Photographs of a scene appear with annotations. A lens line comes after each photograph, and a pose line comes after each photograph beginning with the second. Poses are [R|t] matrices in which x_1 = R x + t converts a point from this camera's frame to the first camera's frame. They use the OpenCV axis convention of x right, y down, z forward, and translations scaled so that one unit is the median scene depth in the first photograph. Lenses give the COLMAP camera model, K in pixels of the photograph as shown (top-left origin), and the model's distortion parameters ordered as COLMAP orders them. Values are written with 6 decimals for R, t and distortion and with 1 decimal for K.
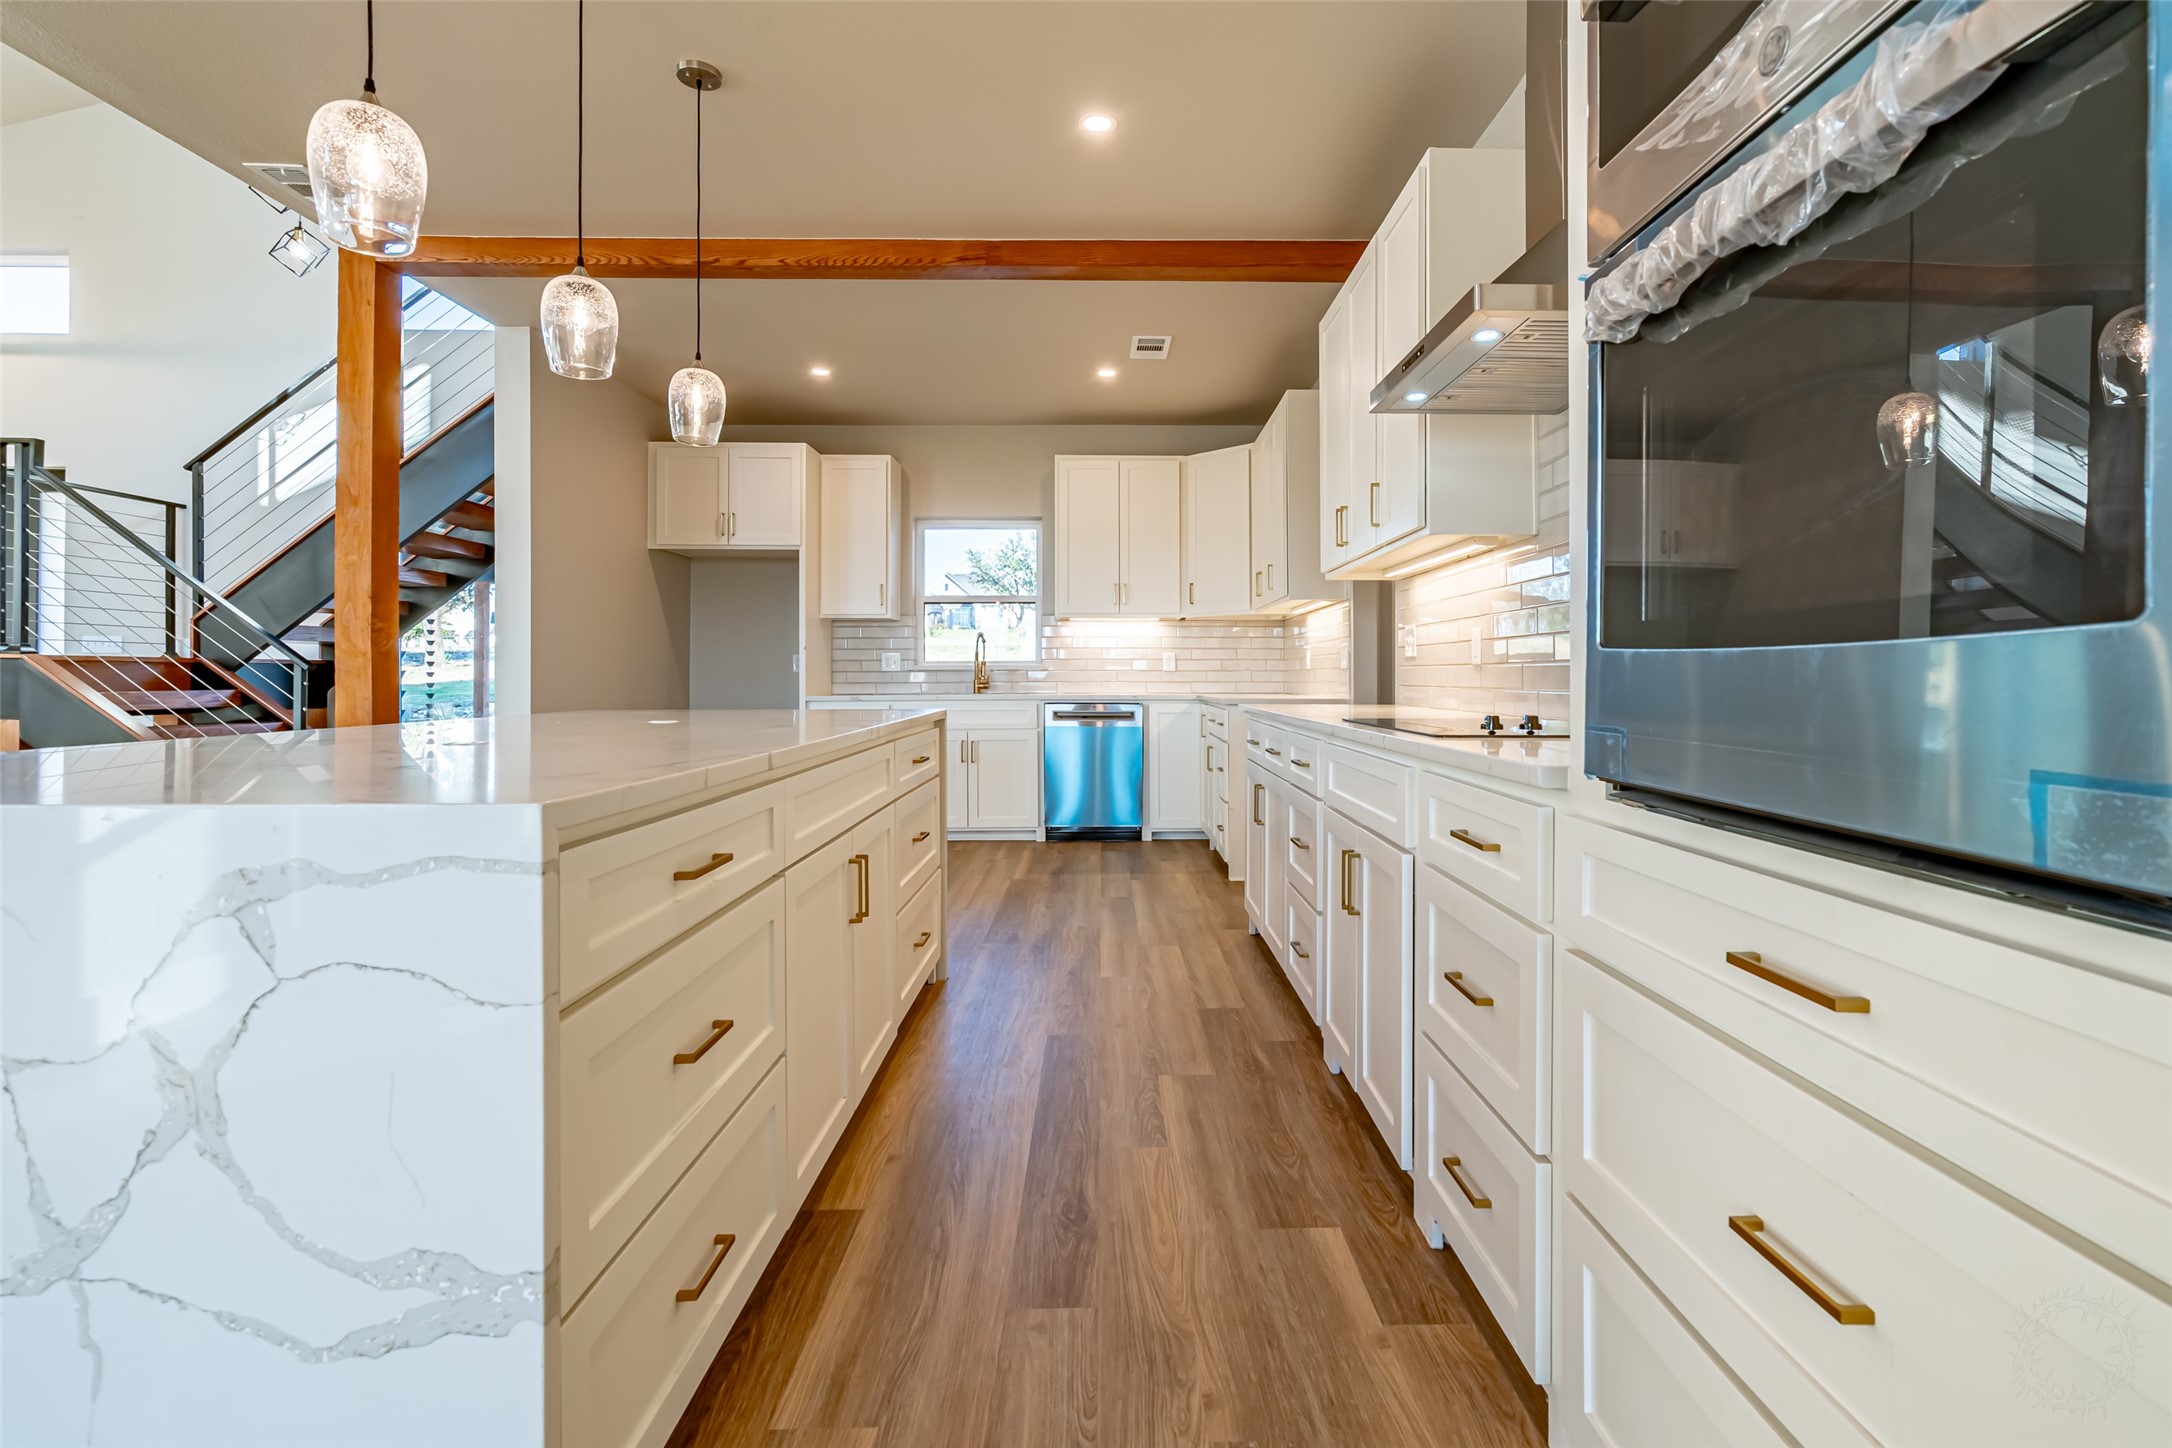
lens RADIAL K [[989.6, 0, 1102.0], [0, 989.6, 677.6], [0, 0, 1]] dist [-0.004433, 0.001141]
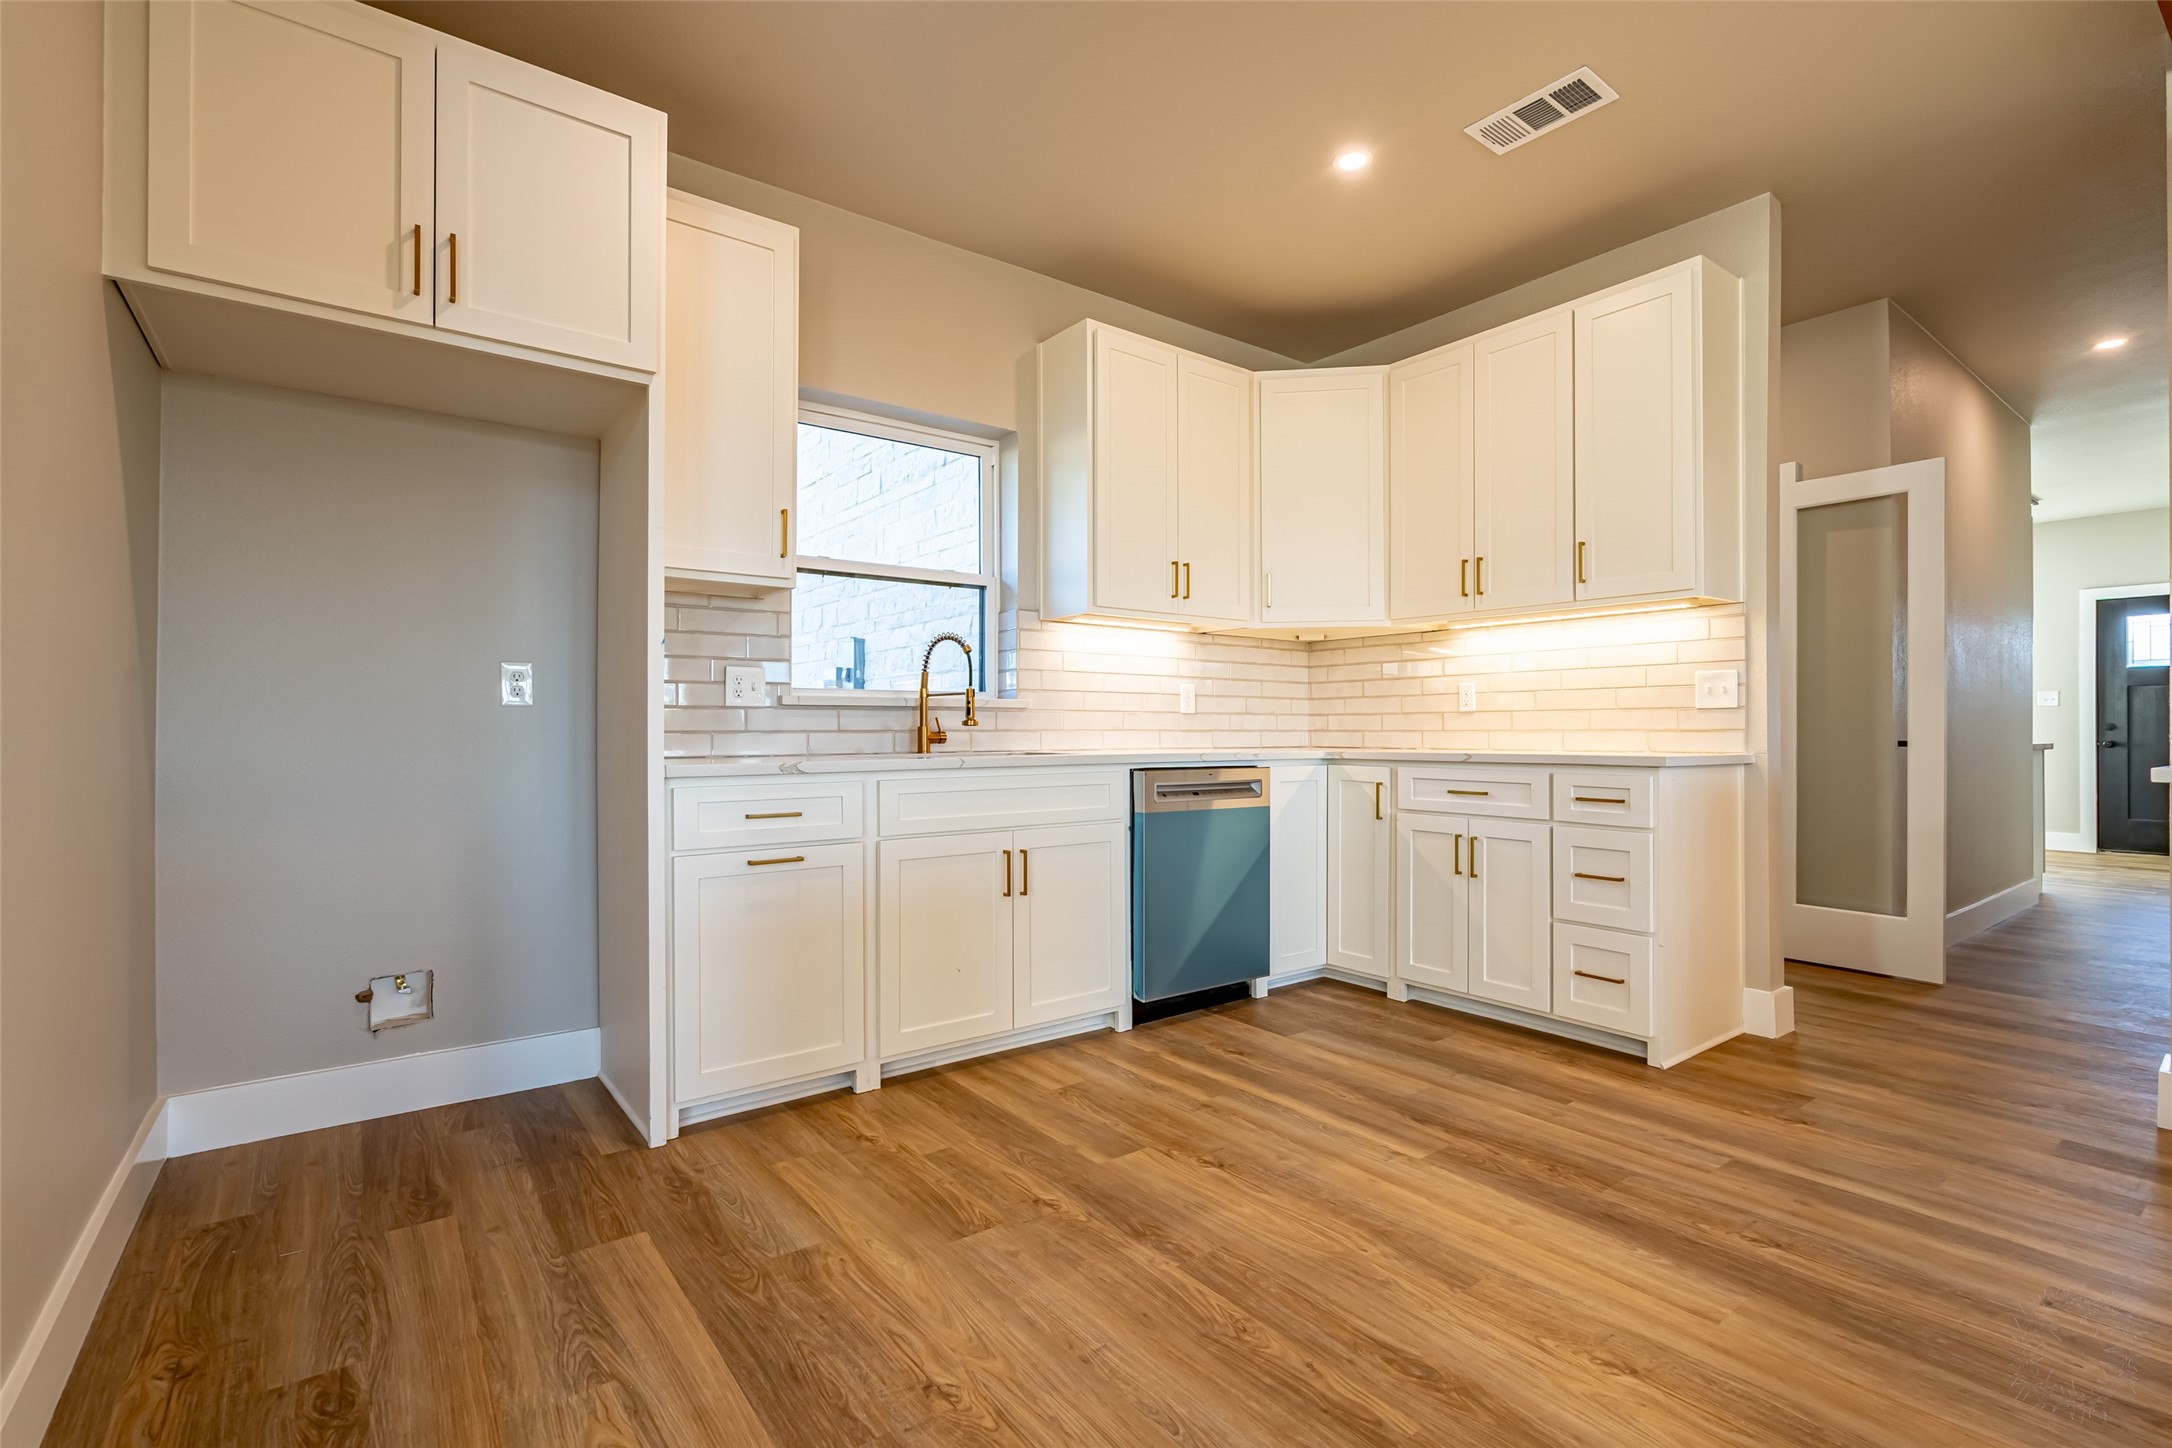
lens RADIAL K [[989.6, 0, 1062.3], [0, 989.6, 727.7], [0, 0, 1]] dist [-0.004433, 0.001141]
pose [[0.815951, 0.000511, 0.578120, -0.374210], [0.000386, 0.999999, -0.001428, 0.003404], [-0.578120, 0.001388, 0.815950, 0.563892]]
